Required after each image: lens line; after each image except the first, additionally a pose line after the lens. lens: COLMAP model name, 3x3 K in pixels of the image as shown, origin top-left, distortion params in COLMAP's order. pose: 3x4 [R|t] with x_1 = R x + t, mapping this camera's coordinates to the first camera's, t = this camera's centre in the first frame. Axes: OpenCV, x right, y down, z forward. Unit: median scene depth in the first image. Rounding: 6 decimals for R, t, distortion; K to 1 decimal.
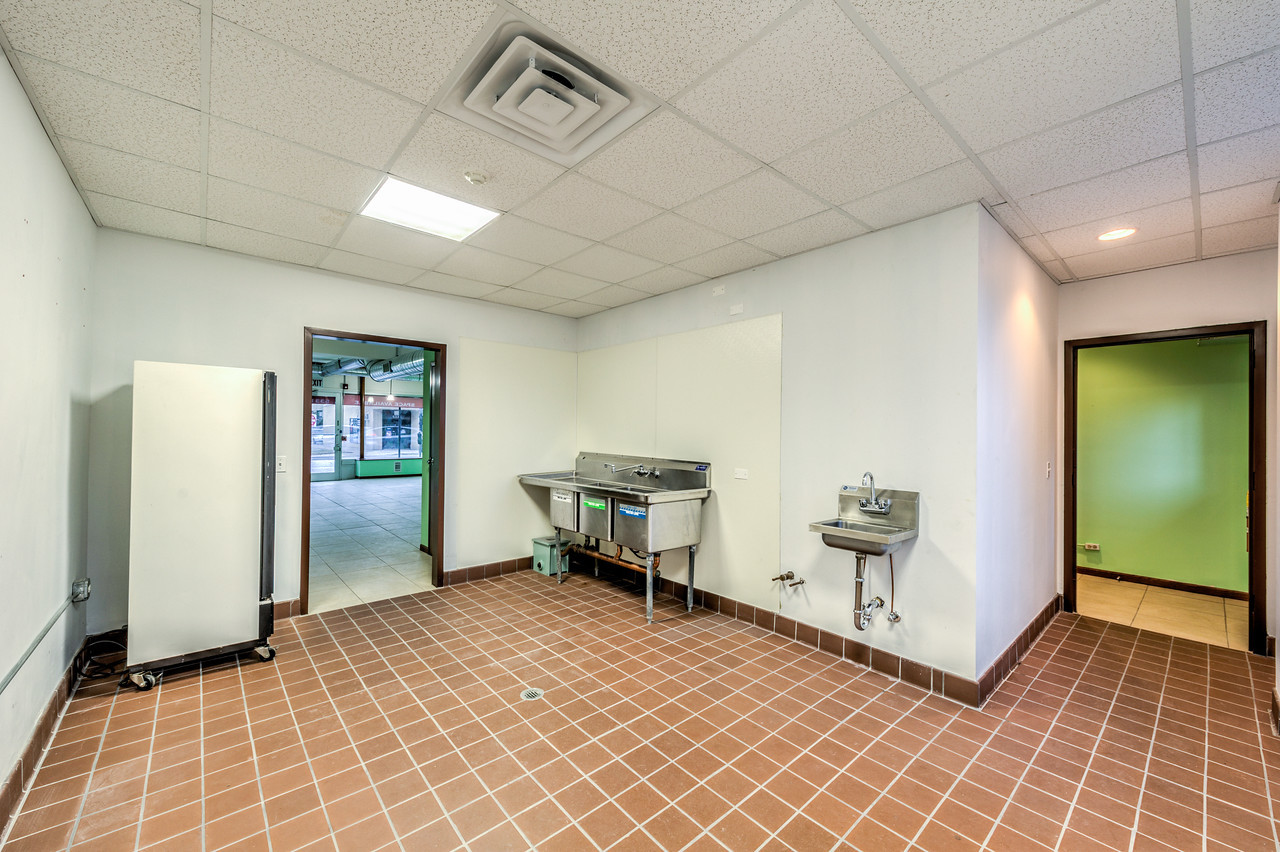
lens RADIAL K [[500.7, 0, 644.3], [0, 500.7, 429.7], [0, 0, 1]] dist [0.001509, 0.000022]
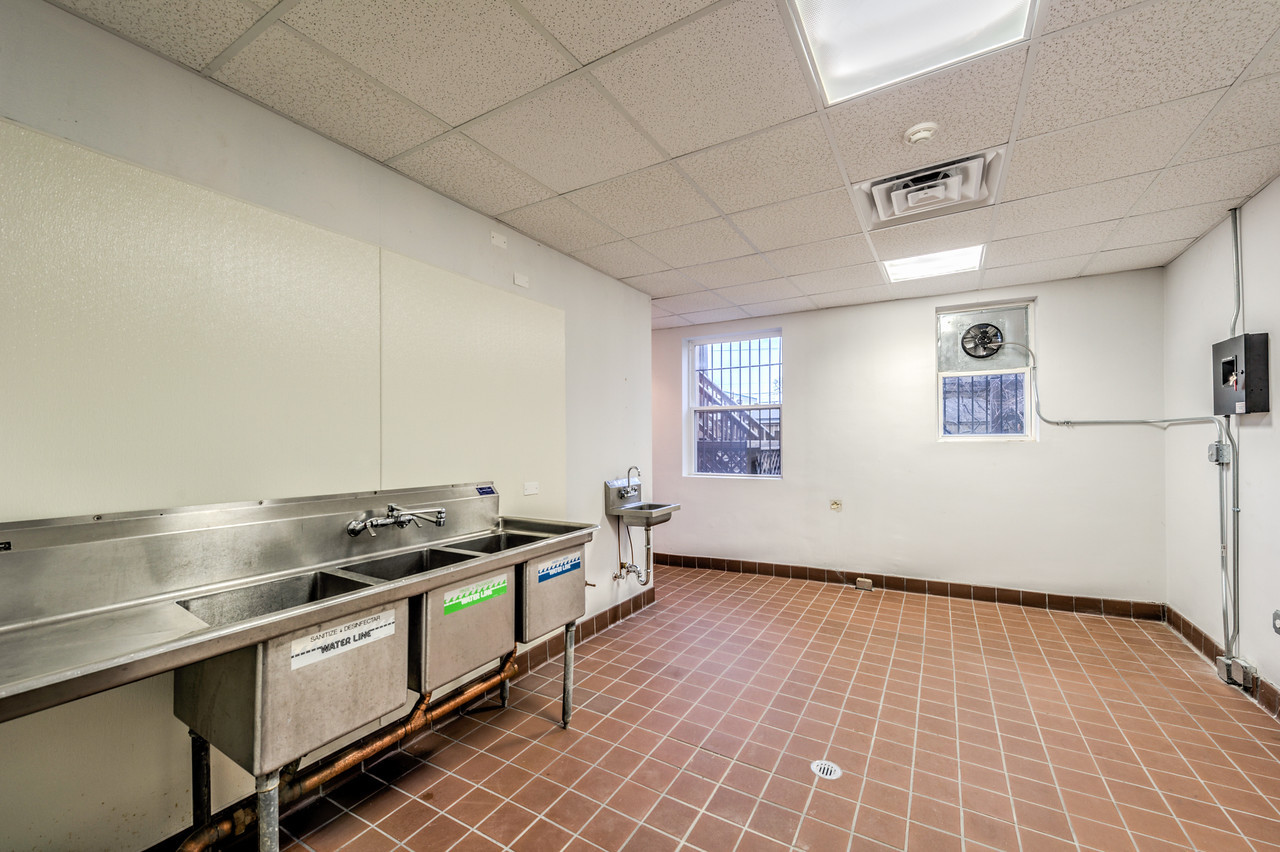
lens RADIAL K [[500.7, 0, 644.3], [0, 500.7, 429.7], [0, 0, 1]] dist [0.001509, 0.000022]
pose [[-0.307744, 0.006254, 0.951449, -0.646777], [-0.002085, 0.999972, -0.007247, -0.000155], [-0.951467, -0.004213, -0.307722, 1.104474]]
